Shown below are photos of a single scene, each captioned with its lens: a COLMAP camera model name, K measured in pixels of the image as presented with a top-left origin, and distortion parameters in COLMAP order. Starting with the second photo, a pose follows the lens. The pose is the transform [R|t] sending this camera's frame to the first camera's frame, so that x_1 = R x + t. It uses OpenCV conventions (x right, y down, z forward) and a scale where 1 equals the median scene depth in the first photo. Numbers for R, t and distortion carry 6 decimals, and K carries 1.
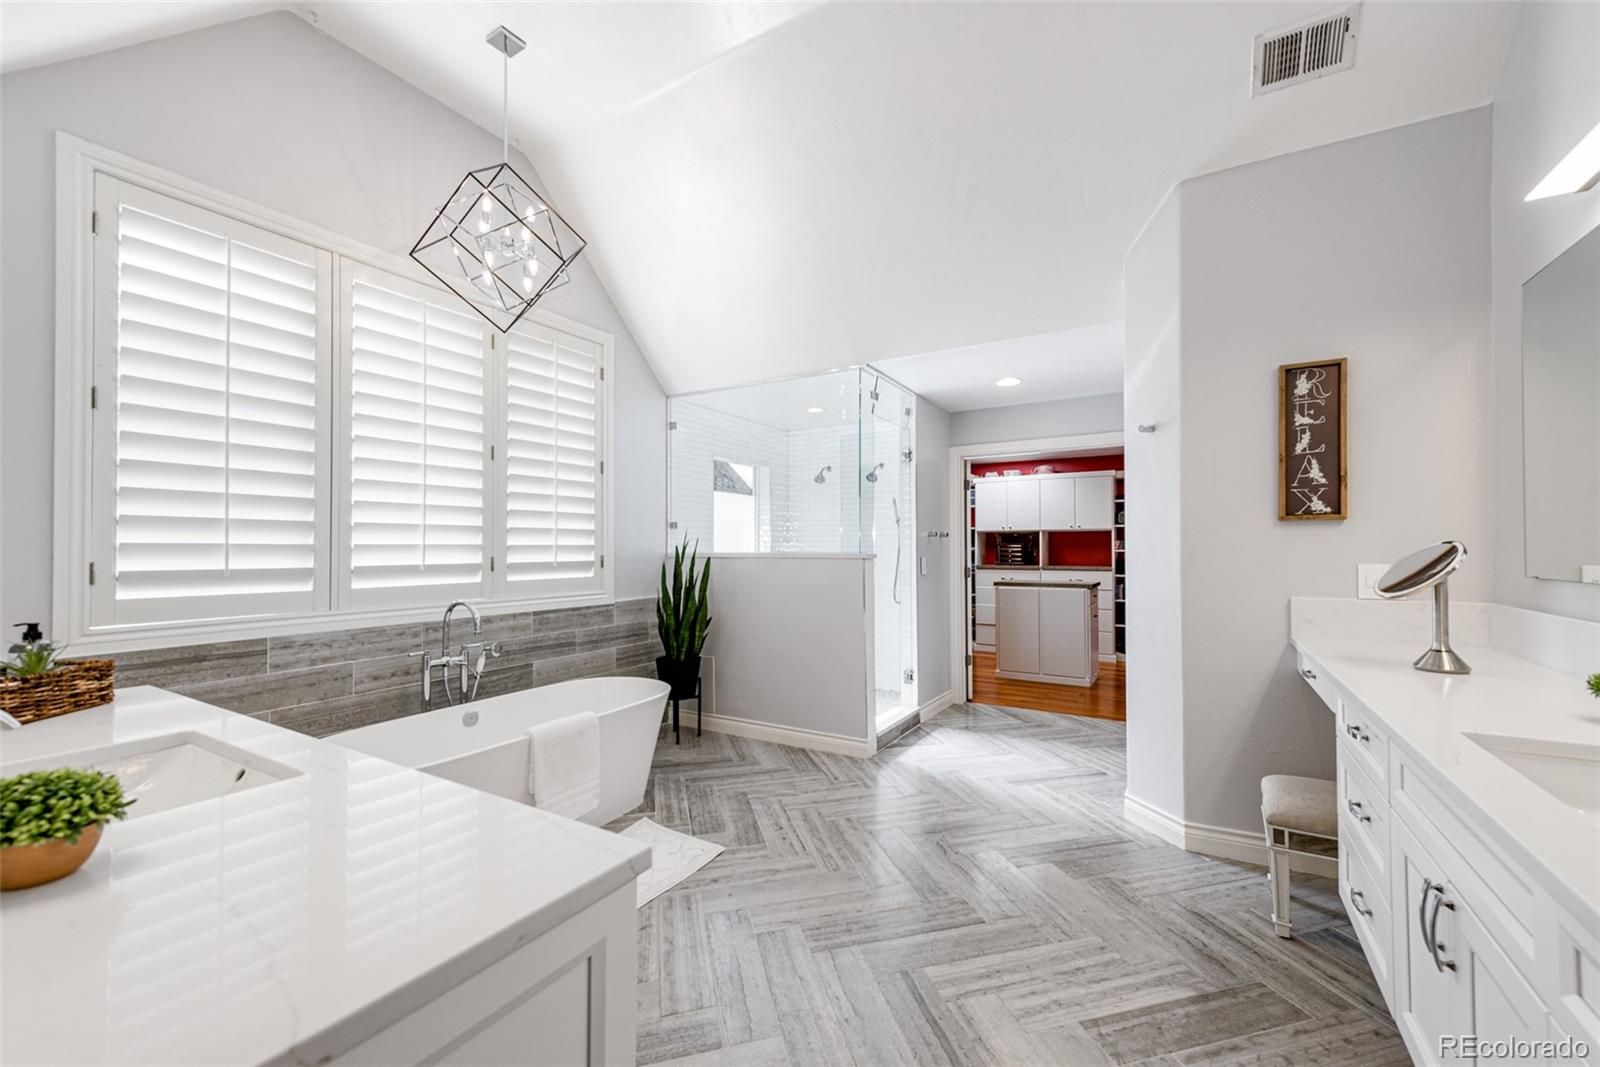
lens RADIAL K [[626.2, 0, 842.9], [0, 626.2, 562.3], [0, 0, 1]] dist [0.000018, -0.000111]
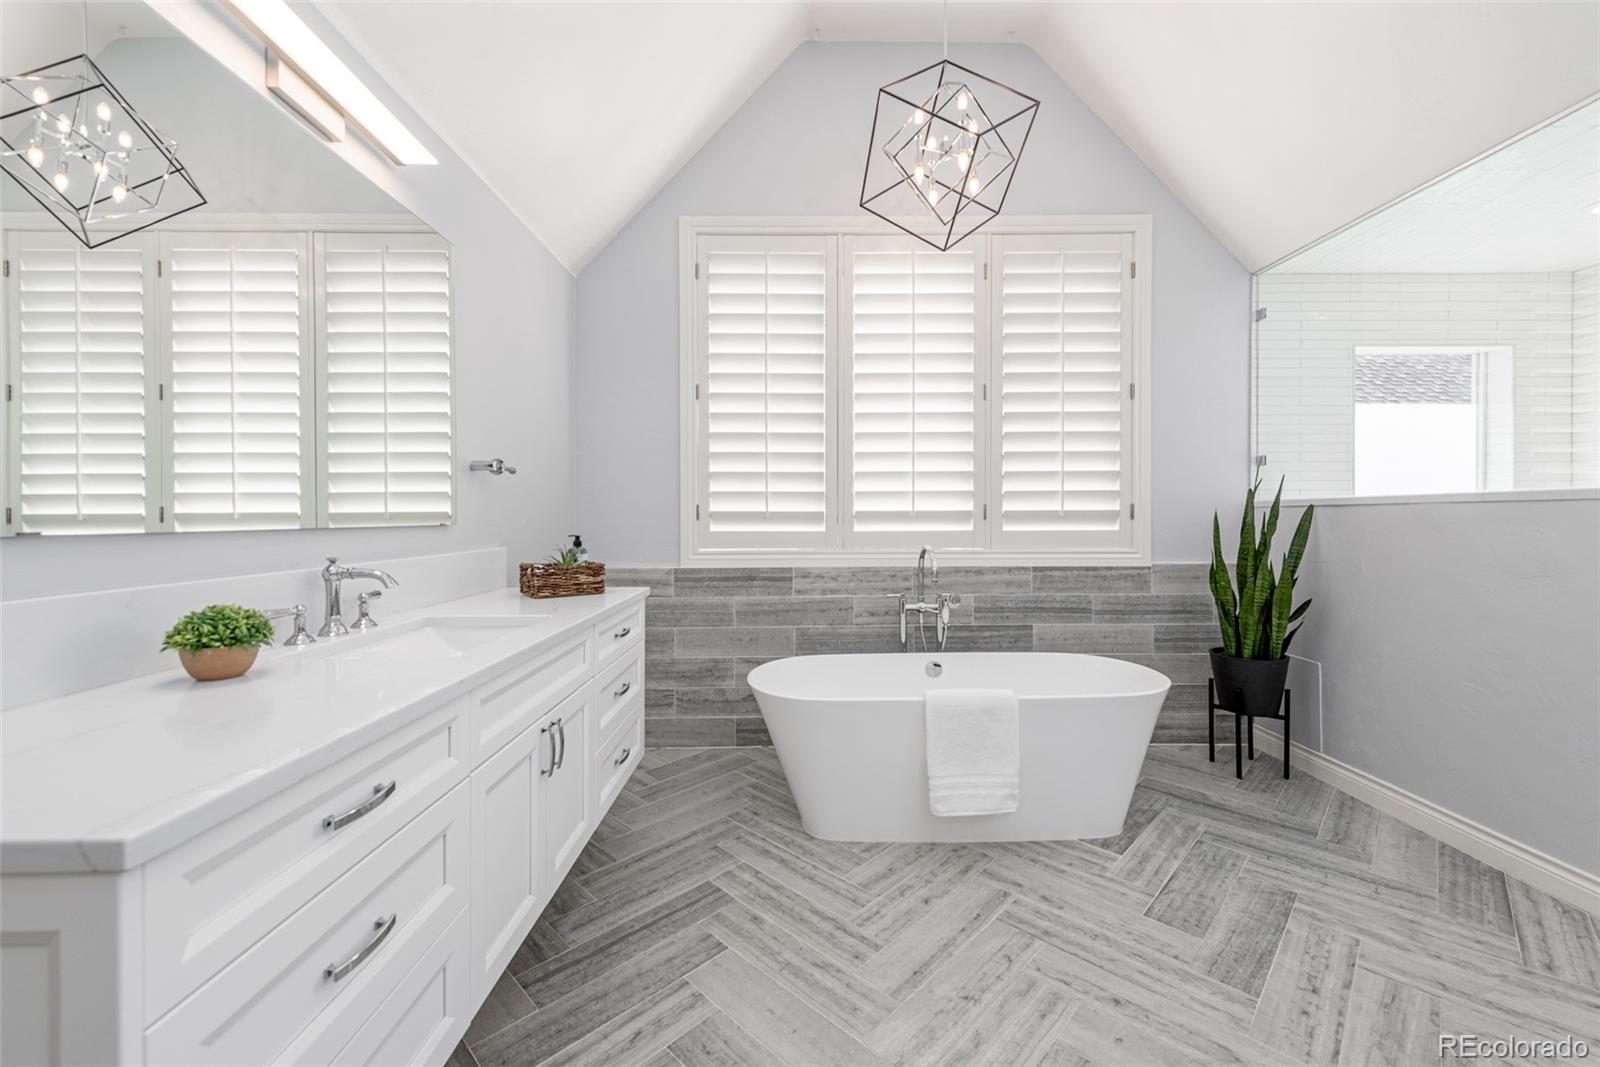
lens RADIAL K [[642.1, 0, 800.0], [0, 642.1, 533.5], [0, 0, 1]] dist [0.014347, -0.005665]
pose [[0.483925, 0.023084, -0.874805, 0.150297], [-0.016629, 0.999714, 0.017181, 0.023802], [0.874951, 0.006233, 0.484171, 0.302495]]
